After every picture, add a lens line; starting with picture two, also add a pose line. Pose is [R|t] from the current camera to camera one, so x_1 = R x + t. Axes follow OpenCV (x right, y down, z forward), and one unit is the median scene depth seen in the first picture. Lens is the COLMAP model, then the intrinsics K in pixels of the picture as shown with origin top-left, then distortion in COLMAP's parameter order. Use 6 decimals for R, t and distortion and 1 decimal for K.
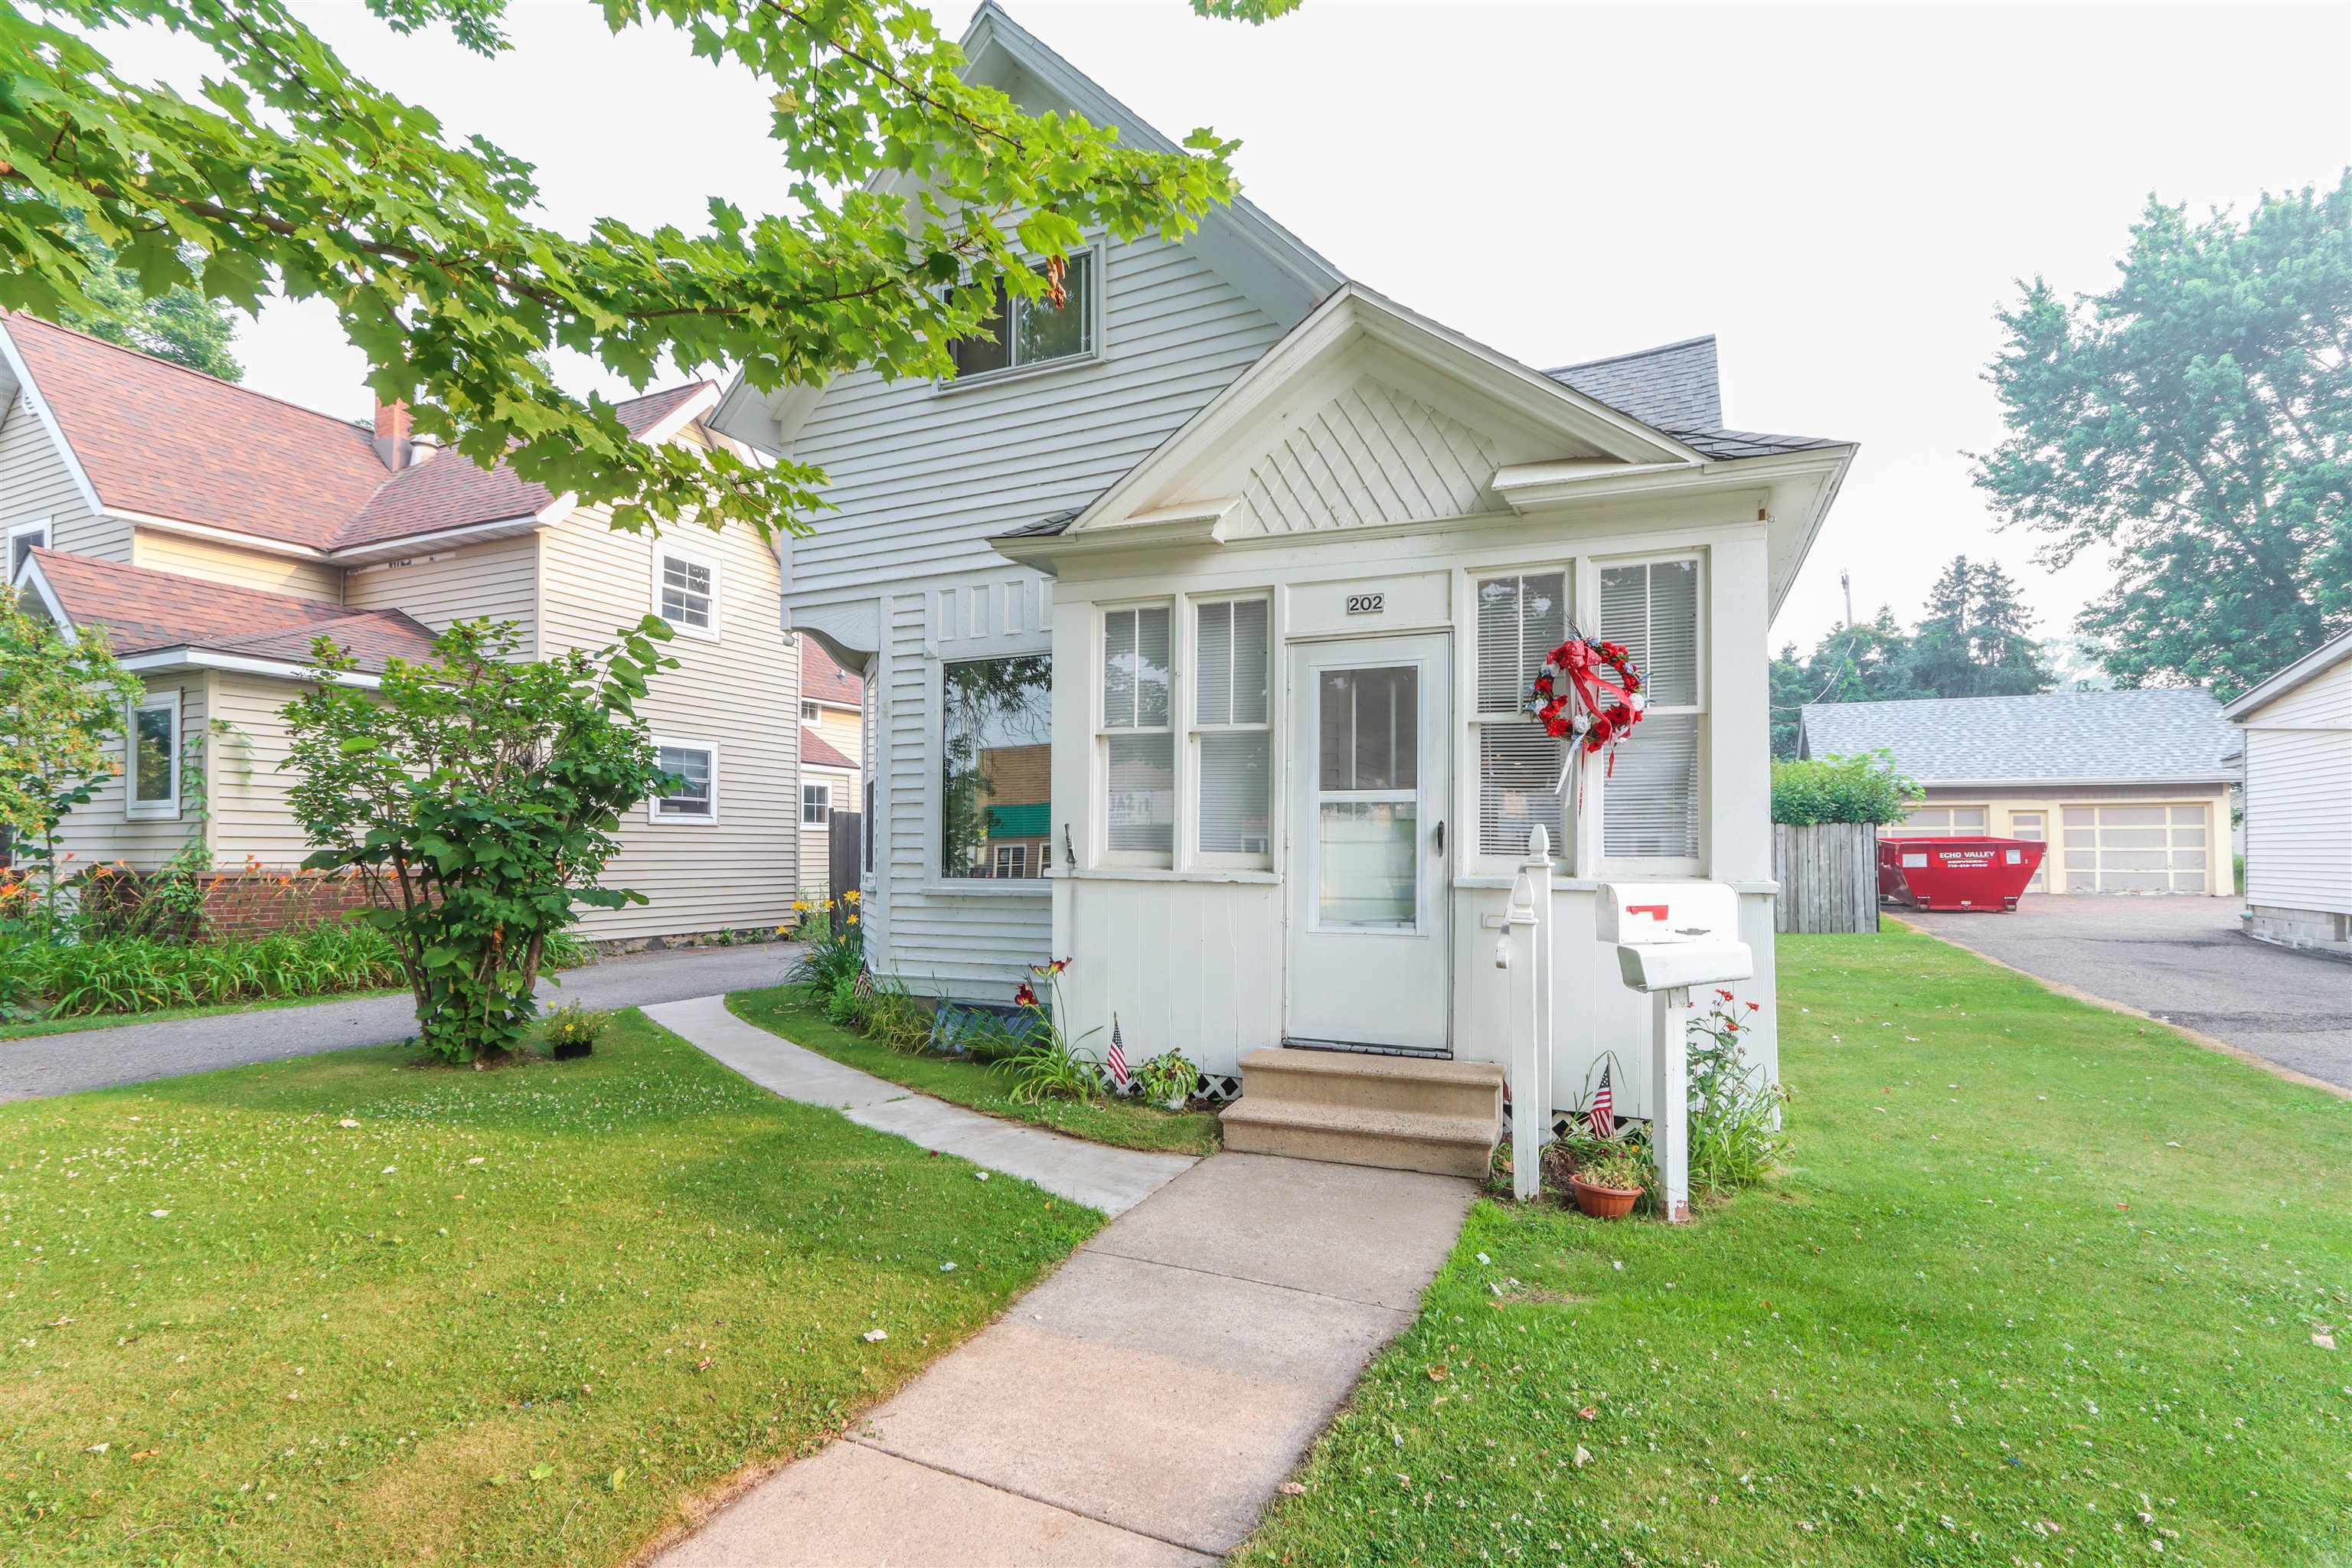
lens RADIAL K [[1070.7, 0, 1182.9], [0, 1070.7, 838.0], [0, 0, 1]] dist [0.002746, 0.001145]
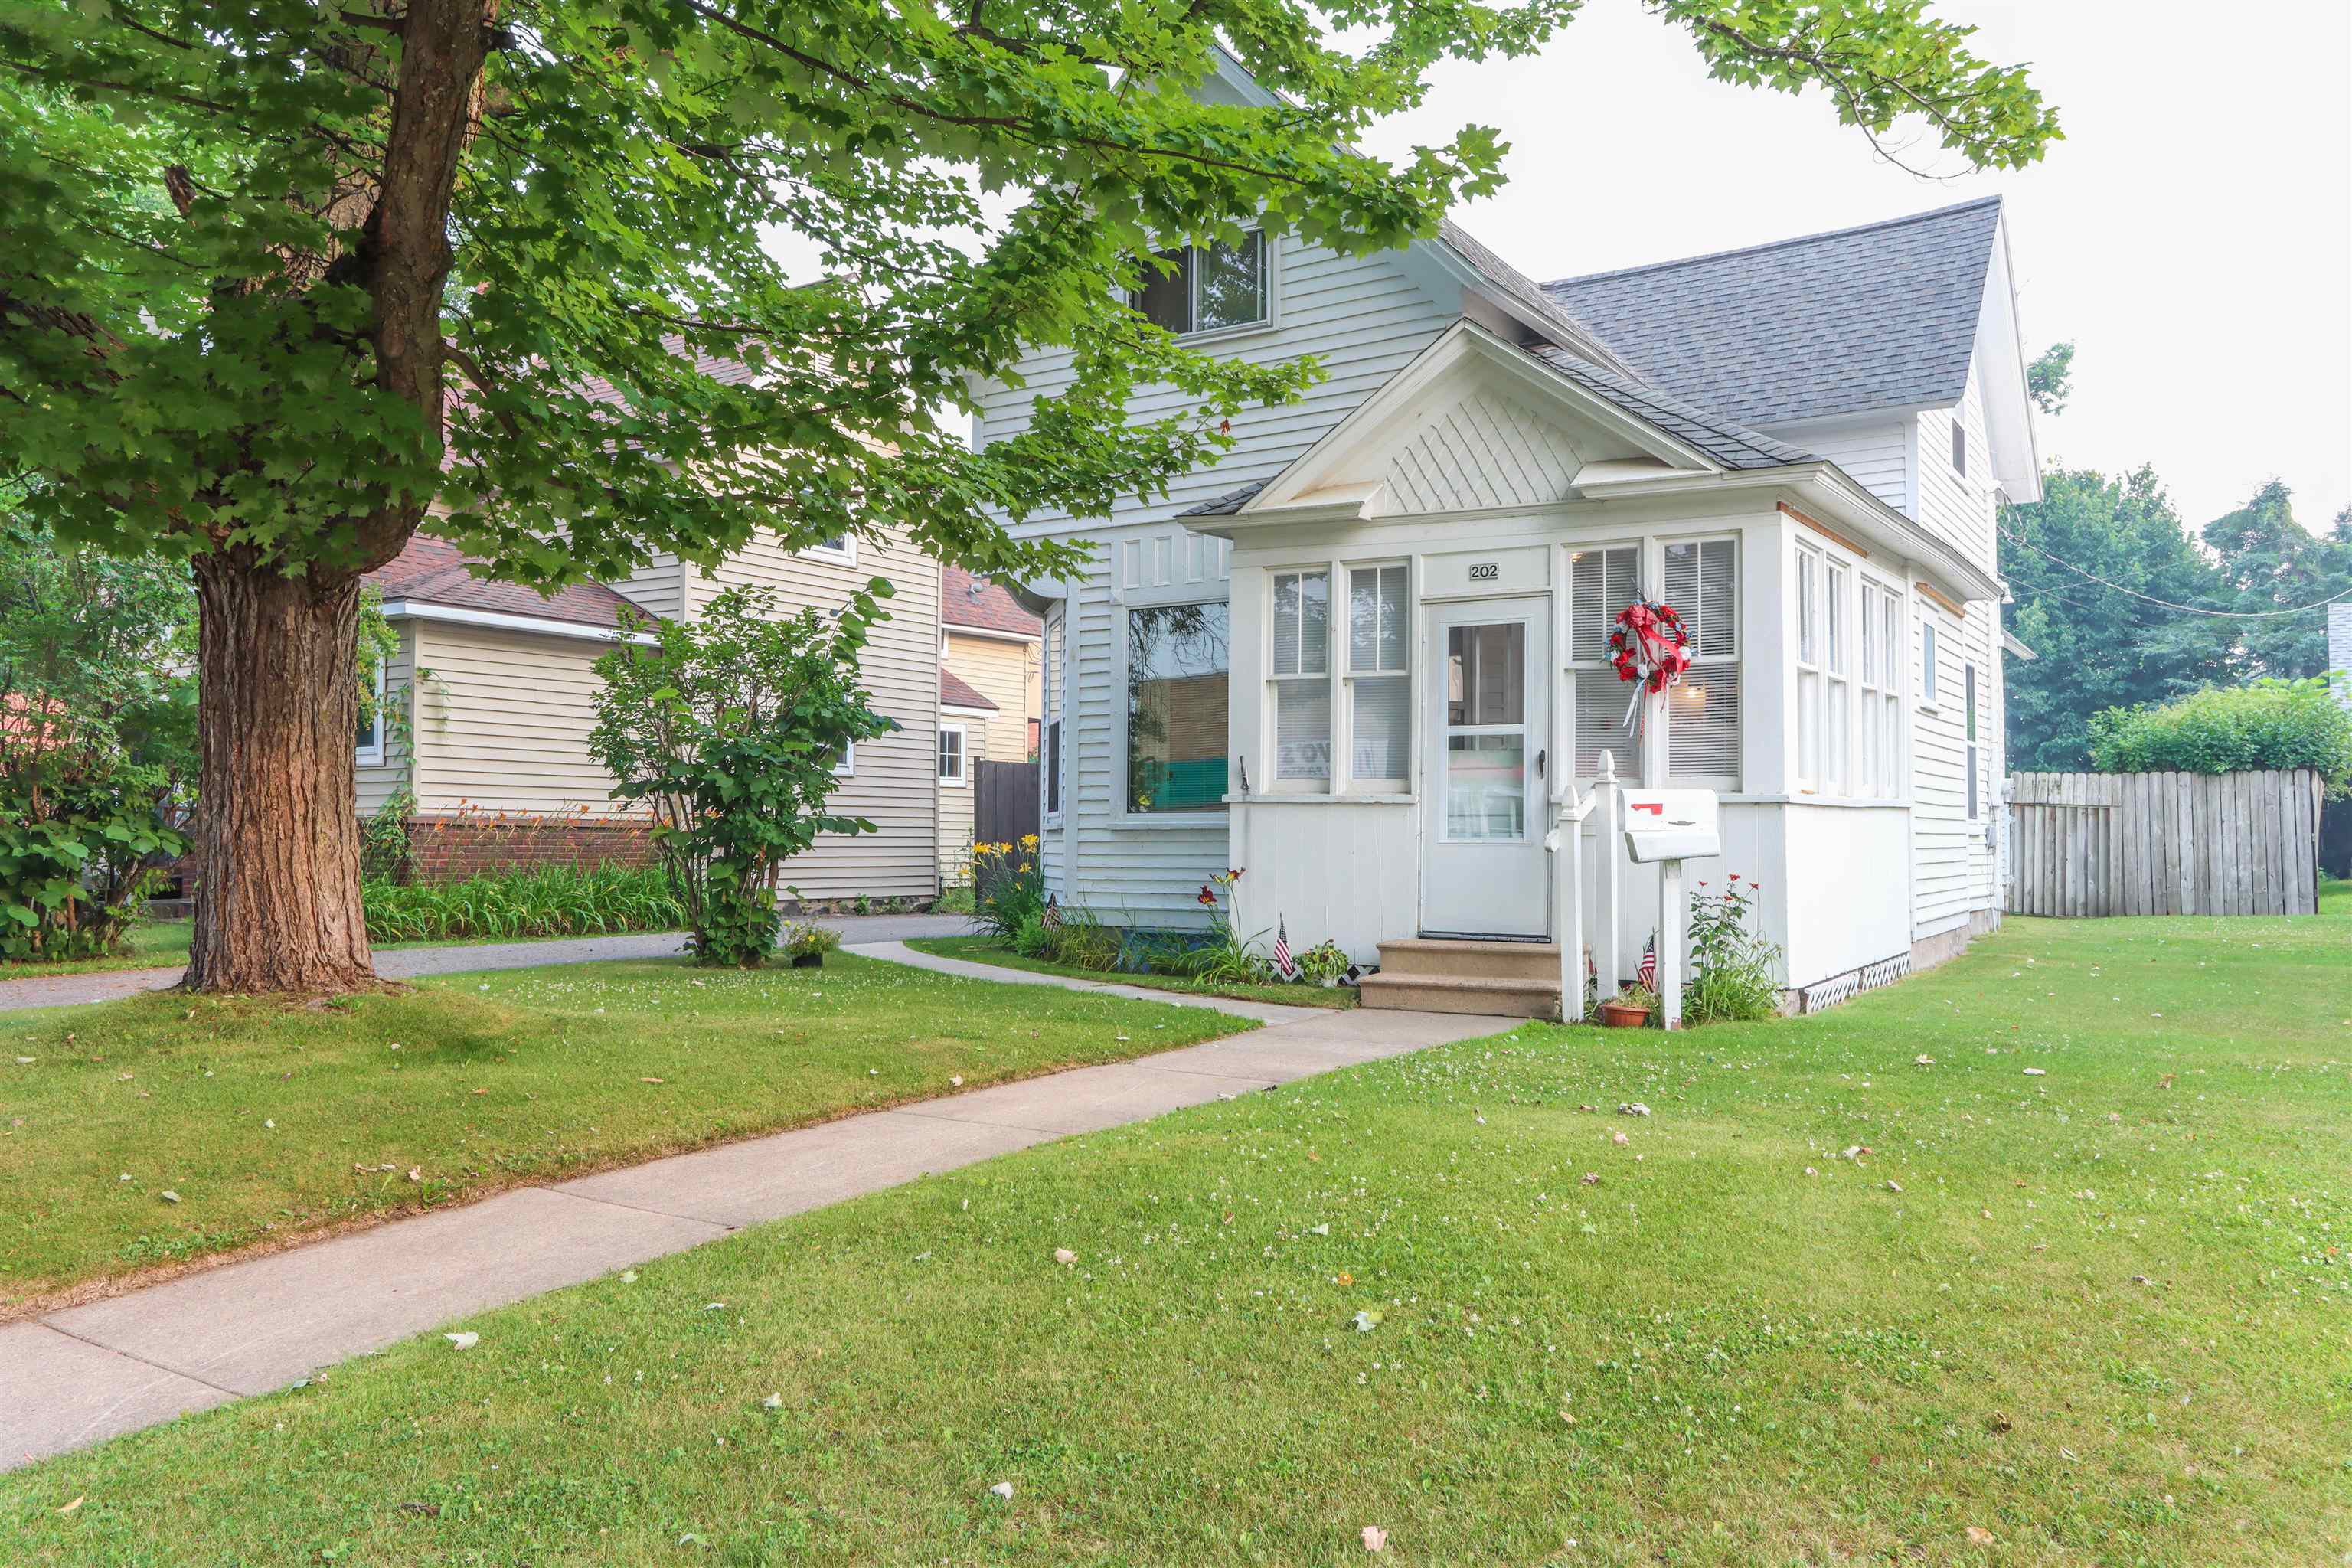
lens RADIAL K [[1774.7, 0, 1218.9], [0, 1774.7, 786.8], [0, 0, 1]] dist [-0.009143, -0.002052]
pose [[0.990988, -0.002653, -0.133928, 0.096616], [0.000167, 0.999827, -0.018574, 0.042704], [0.133954, 0.018385, 0.990817, -0.703538]]
